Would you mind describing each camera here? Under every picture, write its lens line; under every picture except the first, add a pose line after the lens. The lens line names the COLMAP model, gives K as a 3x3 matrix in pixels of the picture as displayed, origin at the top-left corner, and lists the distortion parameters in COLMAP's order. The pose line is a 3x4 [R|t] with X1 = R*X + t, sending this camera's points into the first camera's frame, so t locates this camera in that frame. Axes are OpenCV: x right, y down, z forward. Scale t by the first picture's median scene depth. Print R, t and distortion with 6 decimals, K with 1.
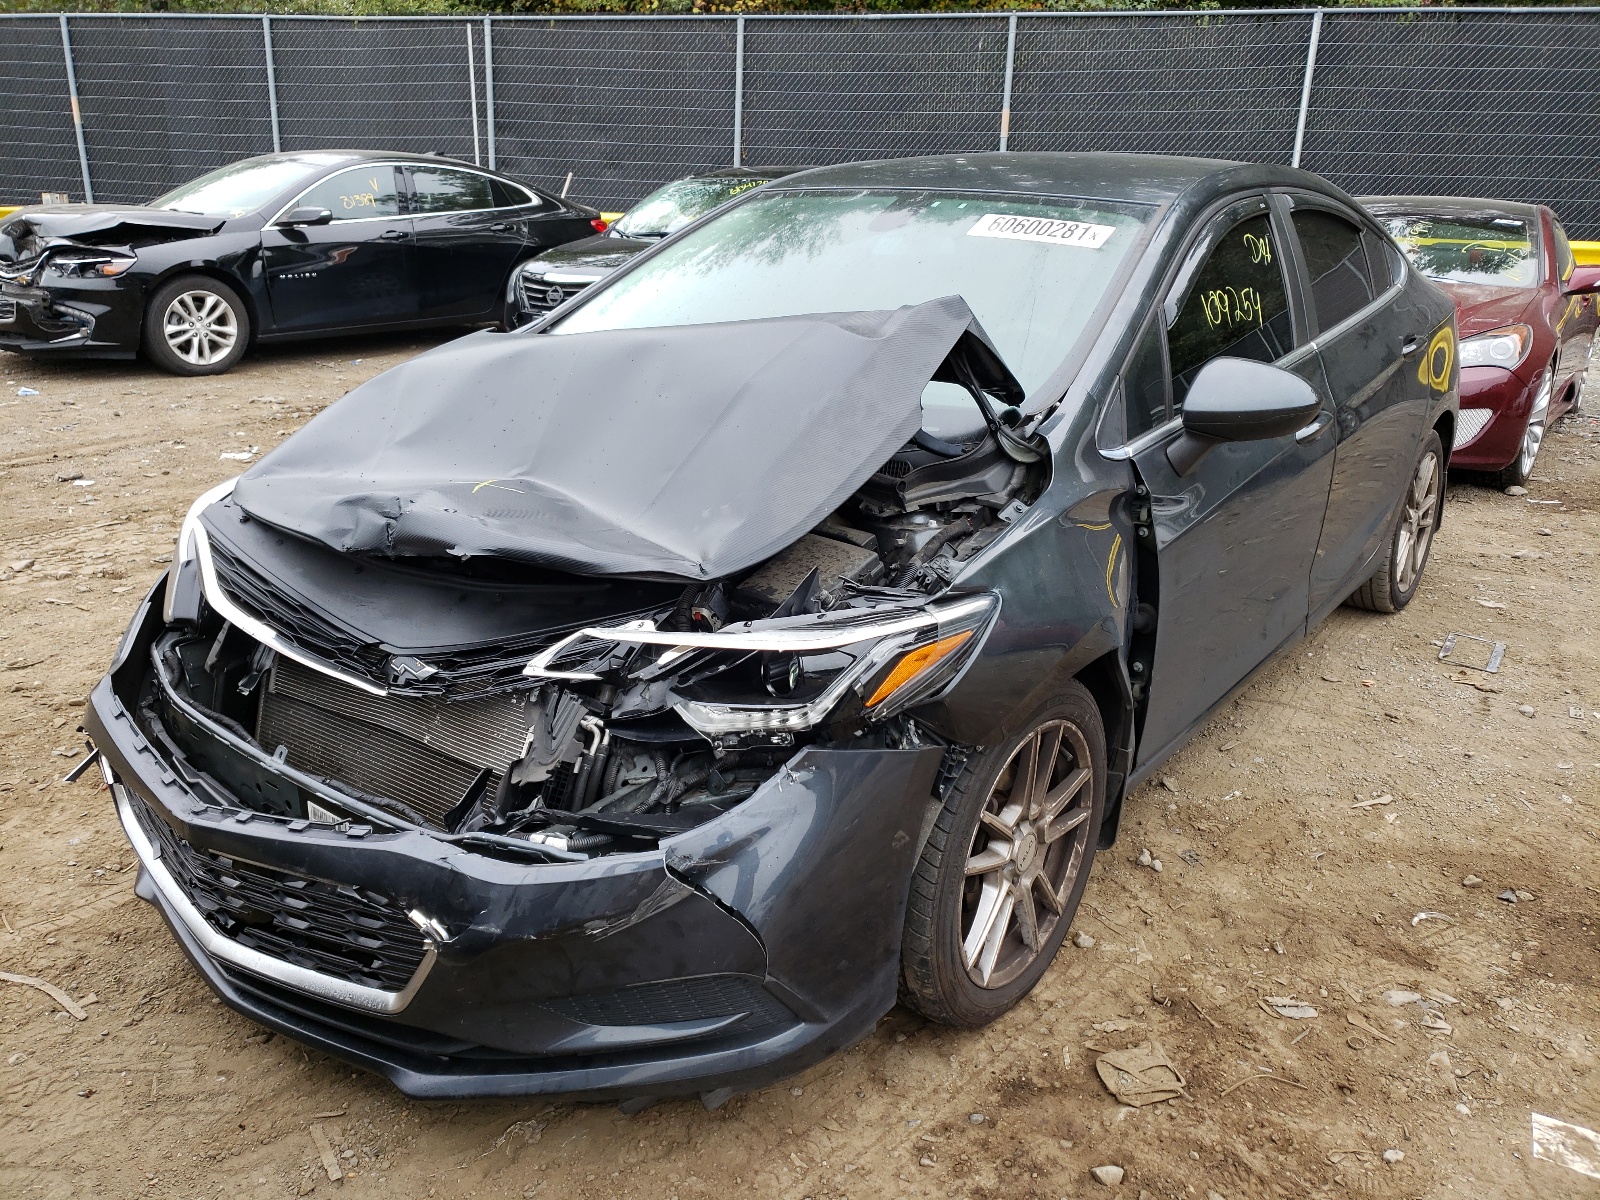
lens RADIAL K [[1225.6, 0, 798.6], [0, 1225.6, 562.2], [0, 0, 1]] dist [0.016452, 0.013732]
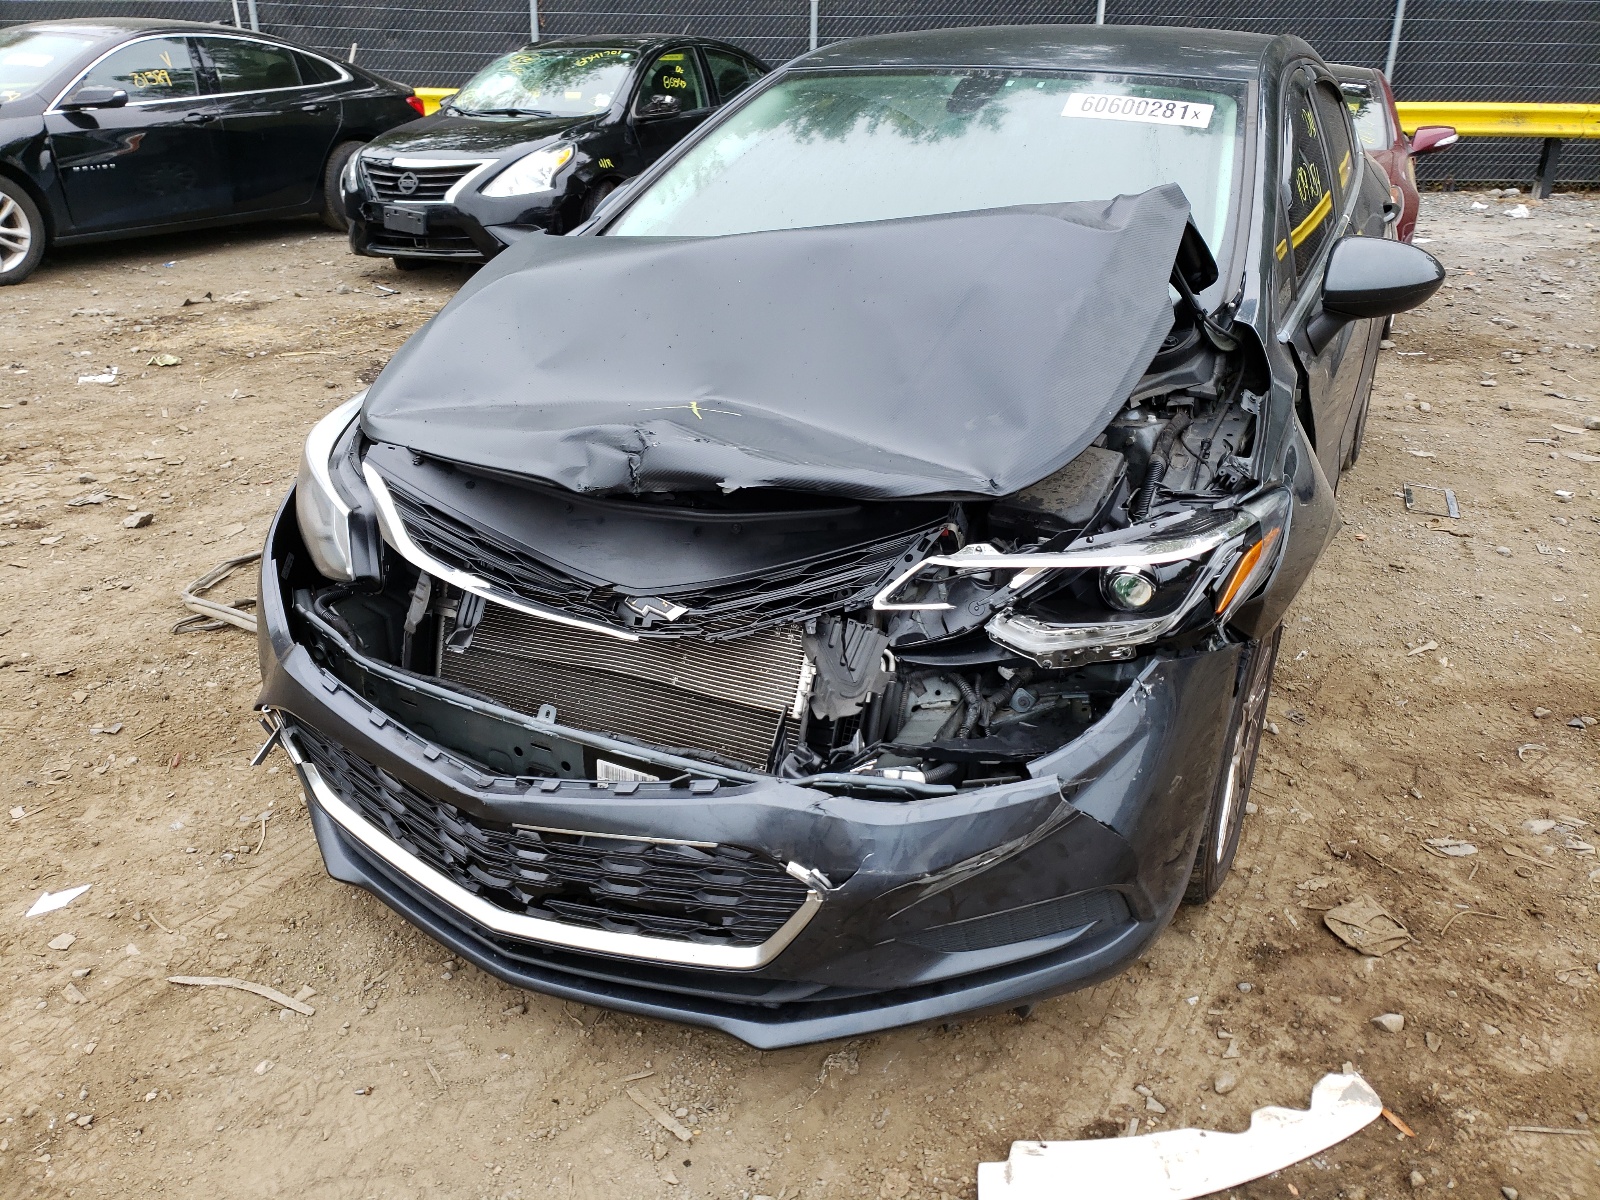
lens RADIAL K [[1225.6, 0, 798.6], [0, 1225.6, 562.2], [0, 0, 1]] dist [0.016452, 0.013732]
pose [[0.982680, -0.081418, 0.166468, -0.355254], [0.065072, 0.992715, 0.101399, -0.036570], [-0.173511, -0.088810, 0.980819, 0.066532]]
